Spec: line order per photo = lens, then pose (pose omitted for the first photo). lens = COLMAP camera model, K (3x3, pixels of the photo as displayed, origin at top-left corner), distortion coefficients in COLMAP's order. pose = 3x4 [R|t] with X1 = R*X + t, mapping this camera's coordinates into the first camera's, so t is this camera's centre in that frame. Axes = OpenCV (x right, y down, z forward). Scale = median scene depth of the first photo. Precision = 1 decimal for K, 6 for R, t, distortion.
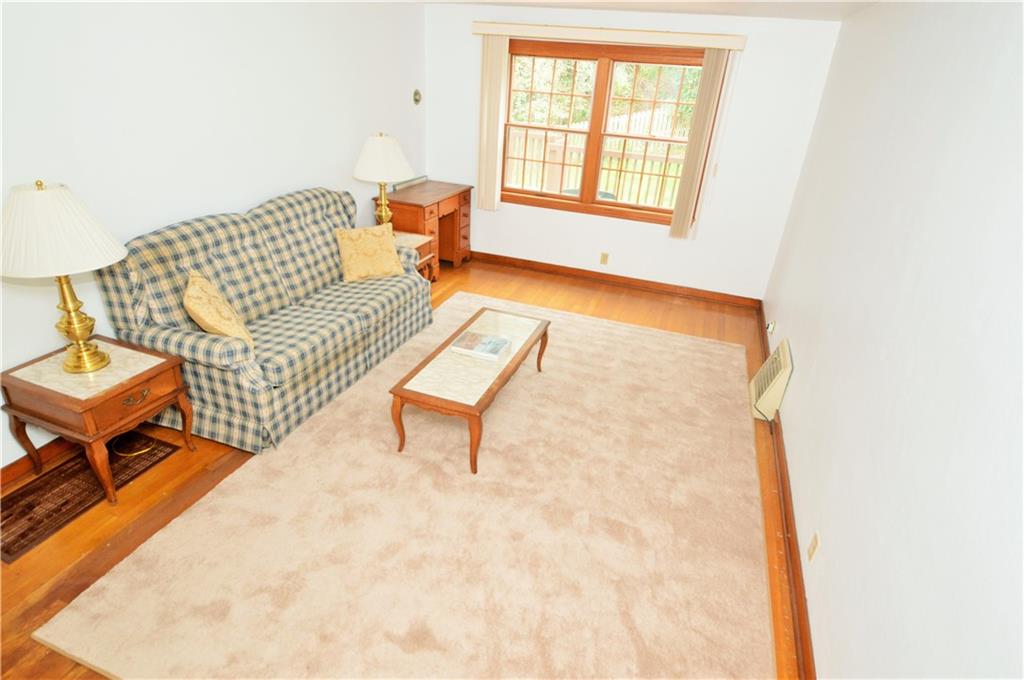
lens RADIAL K [[554.5, 0, 510.8], [0, 554.5, 338.7], [0, 0, 1]] dist [0.005036, -0.015342]
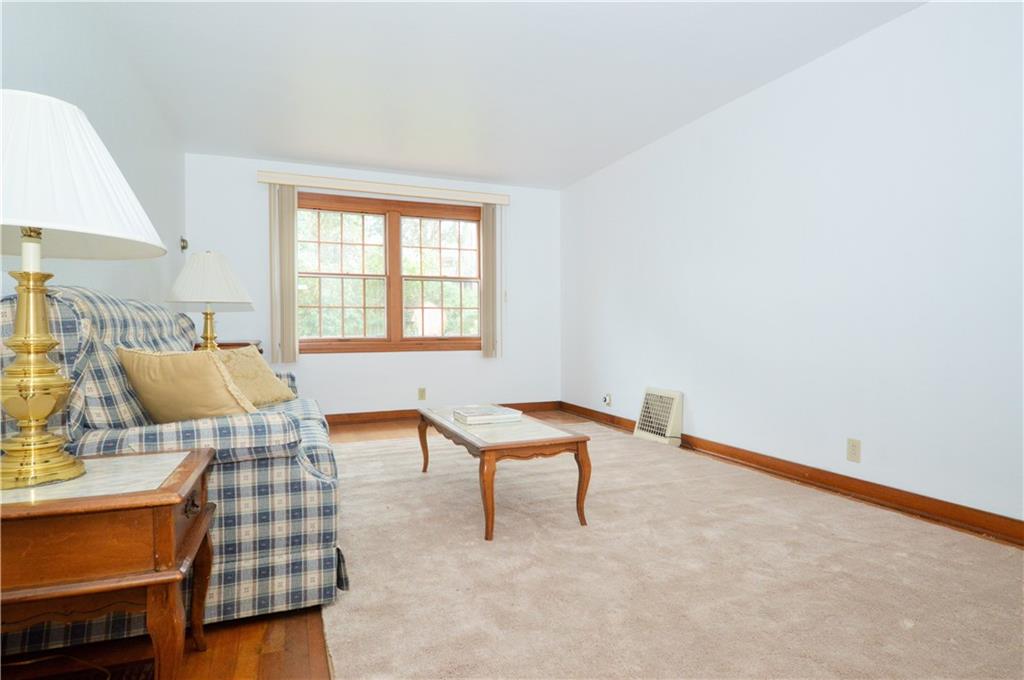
lens RADIAL K [[554.5, 0, 513.6], [0, 554.5, 338.5], [0, 0, 1]] dist [0.005036, -0.015342]
pose [[0.744274, -0.075757, 0.663564, -0.384380], [0.342144, 0.896520, -0.281407, 0.106081], [-0.573580, 0.436478, 0.693176, 0.201191]]
